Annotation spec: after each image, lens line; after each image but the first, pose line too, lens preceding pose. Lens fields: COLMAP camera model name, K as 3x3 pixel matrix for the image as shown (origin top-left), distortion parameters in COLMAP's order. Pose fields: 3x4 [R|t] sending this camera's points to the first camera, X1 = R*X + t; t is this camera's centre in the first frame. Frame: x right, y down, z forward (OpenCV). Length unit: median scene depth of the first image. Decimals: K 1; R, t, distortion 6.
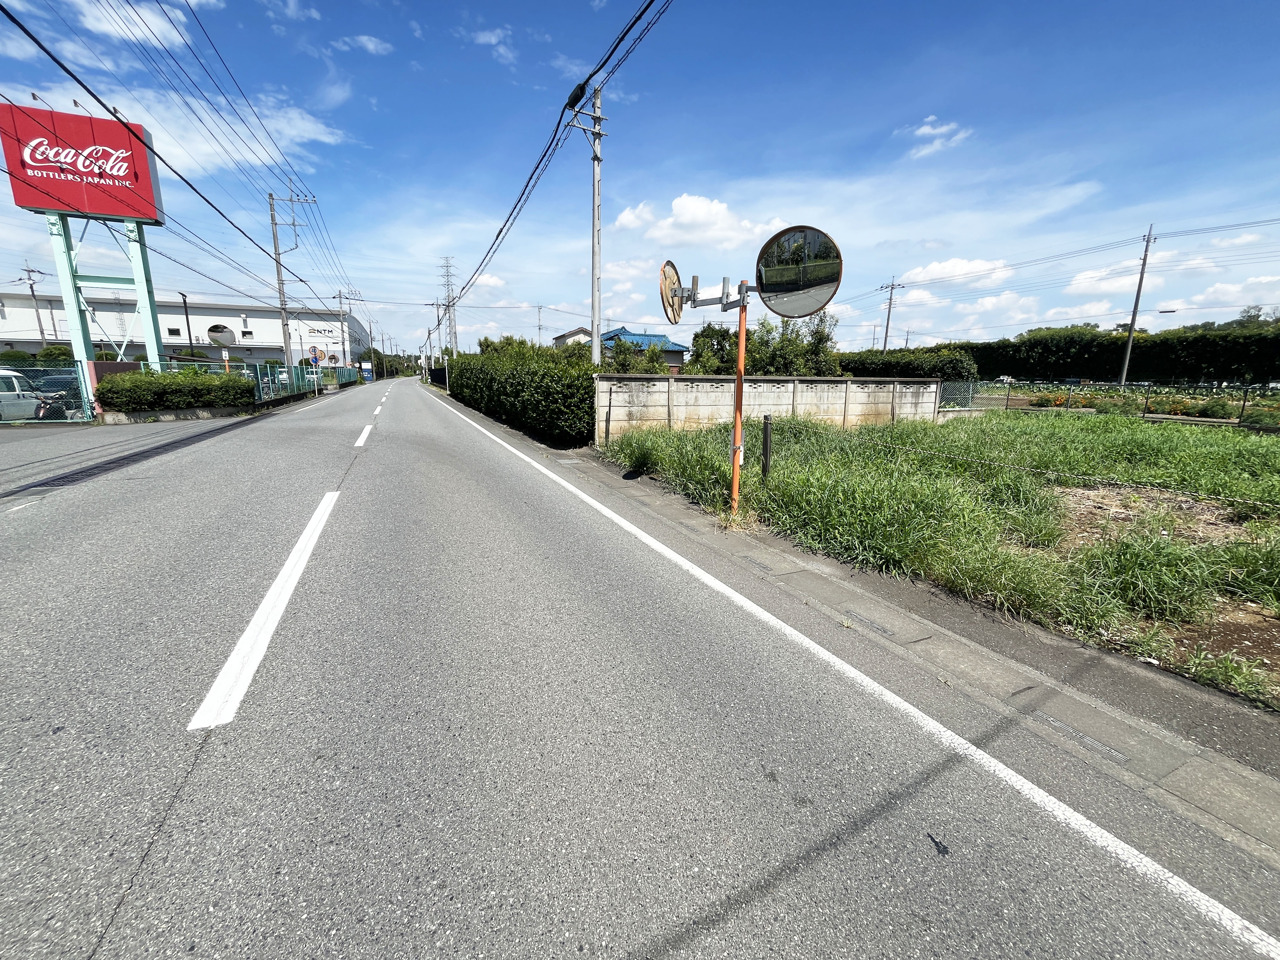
lens RADIAL K [[516.0, 0, 639.7], [0, 516.0, 477.8], [0, 0, 1]] dist [-0.001858, -0.000265]
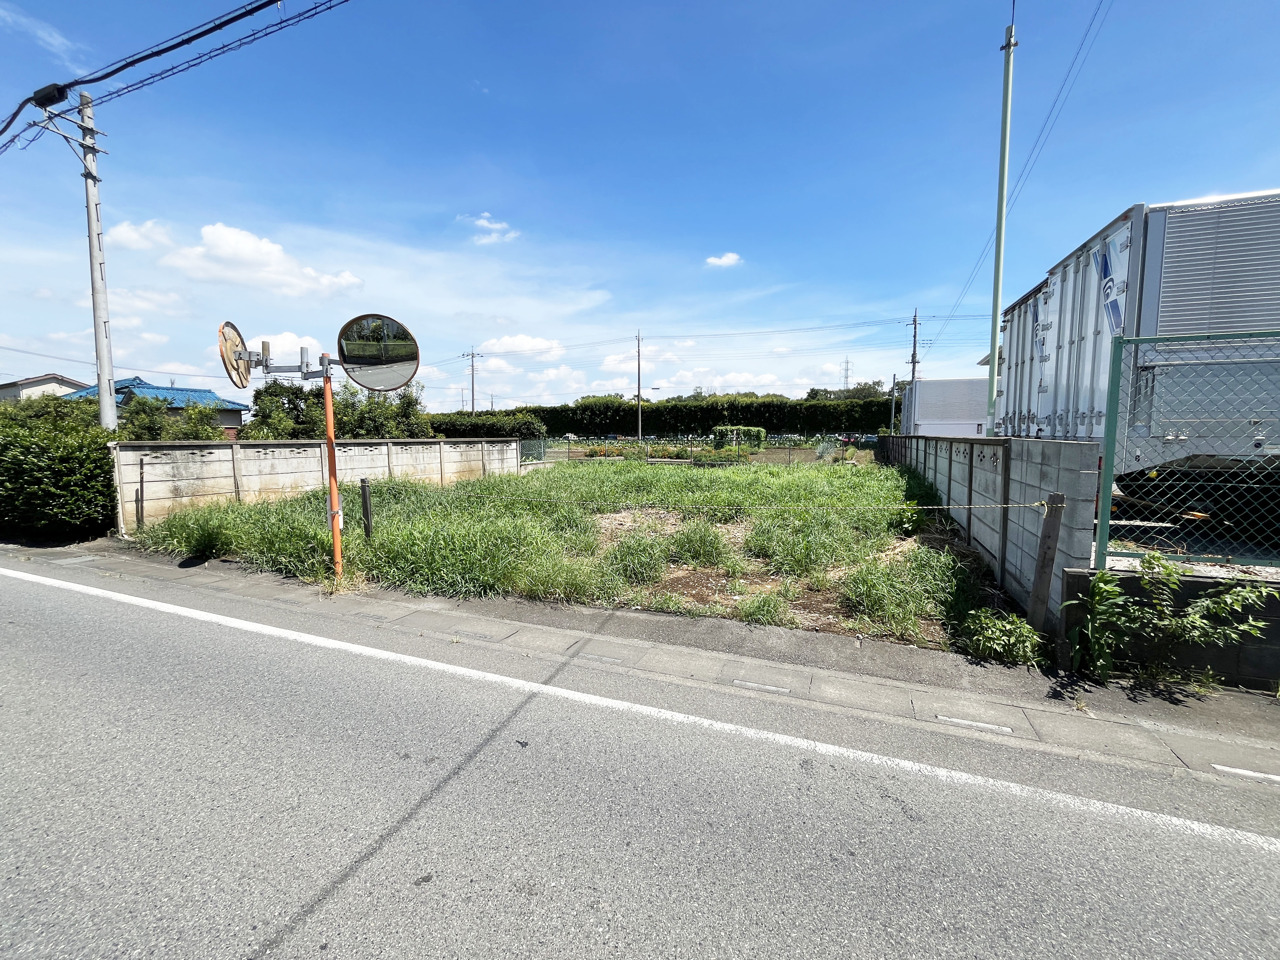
lens RADIAL K [[516.0, 0, 639.7], [0, 516.0, 477.8], [0, 0, 1]] dist [-0.001858, -0.000265]
pose [[0.738142, -0.071856, 0.670808, -0.033609], [0.147138, 0.987522, -0.056125, 0.014904], [-0.658405, 0.140129, 0.739504, -0.115619]]
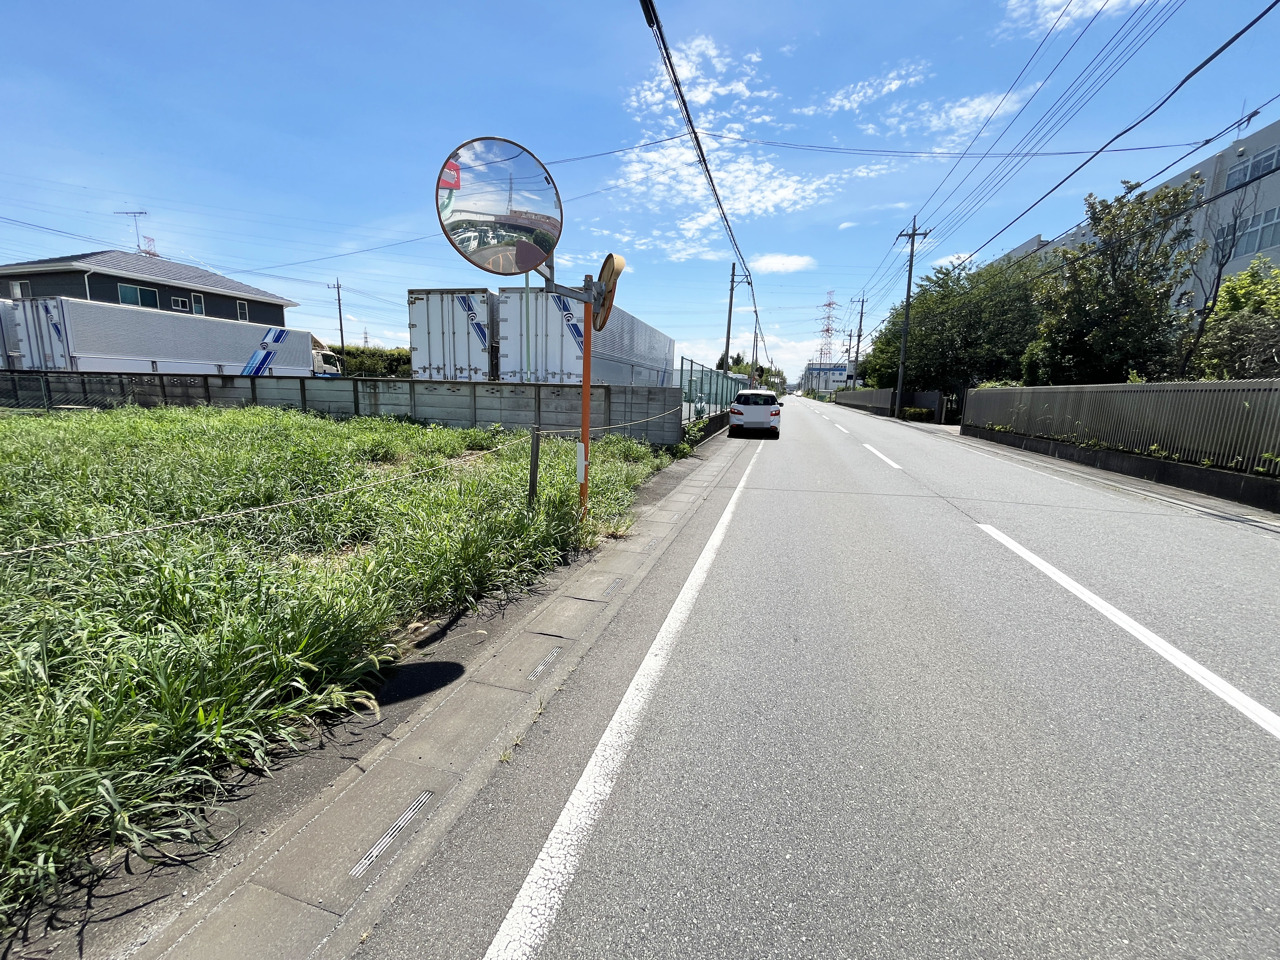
lens RADIAL K [[516.0, 0, 639.7], [0, 516.0, 477.8], [0, 0, 1]] dist [-0.001858, -0.000265]
pose [[-0.770975, -0.141831, 0.620871, -0.332845], [0.089553, 0.941057, 0.326178, -0.239844], [-0.630537, 0.307076, -0.712830, 1.201103]]
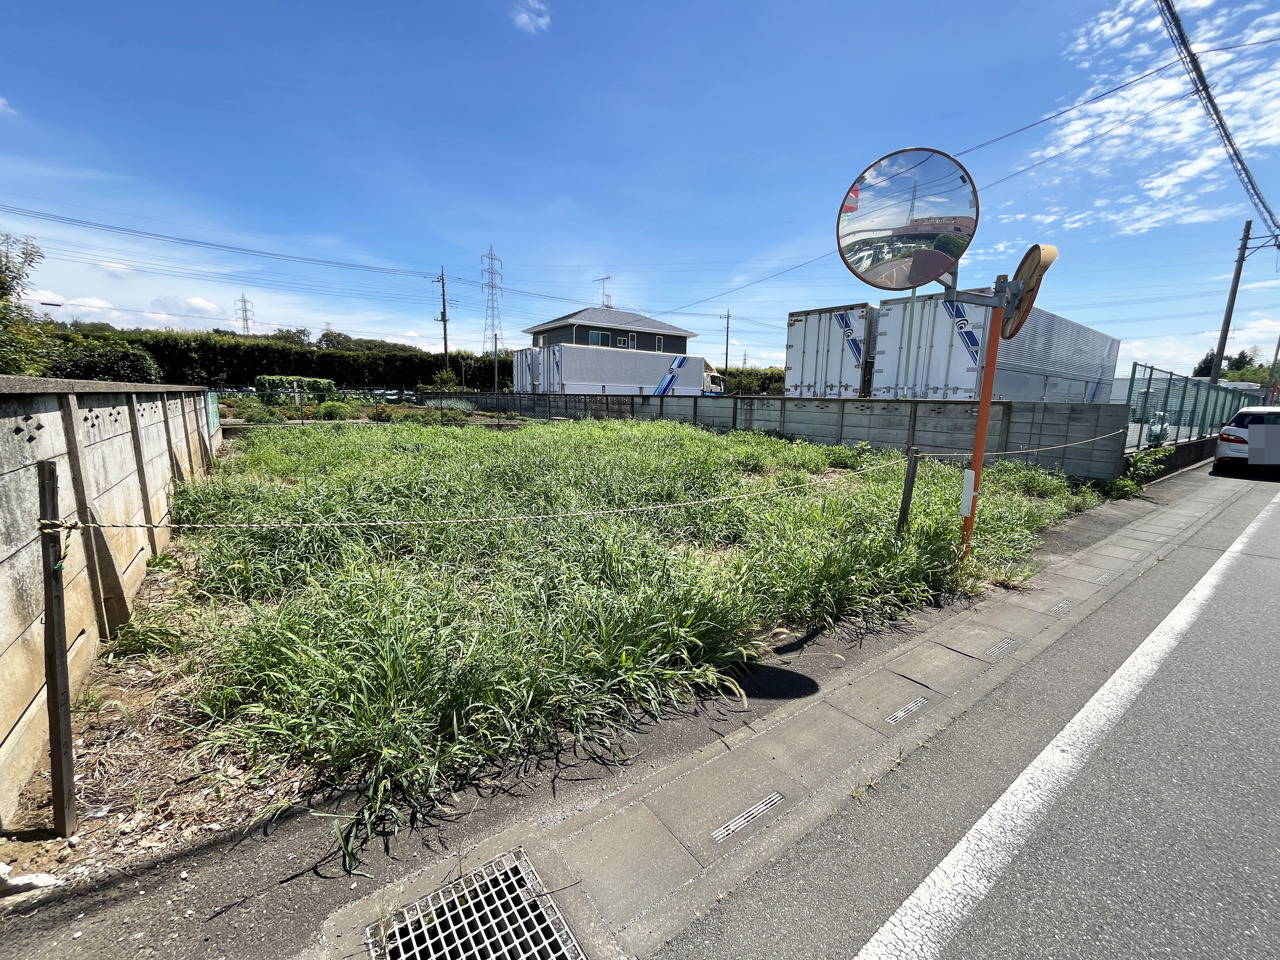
lens RADIAL K [[516.0, 0, 639.7], [0, 516.0, 477.8], [0, 0, 1]] dist [-0.001858, -0.000265]
pose [[-0.214507, -0.171397, 0.961566, -0.328968], [0.173013, 0.962247, 0.210114, -0.249322], [-0.961277, 0.211435, -0.176755, 1.220746]]
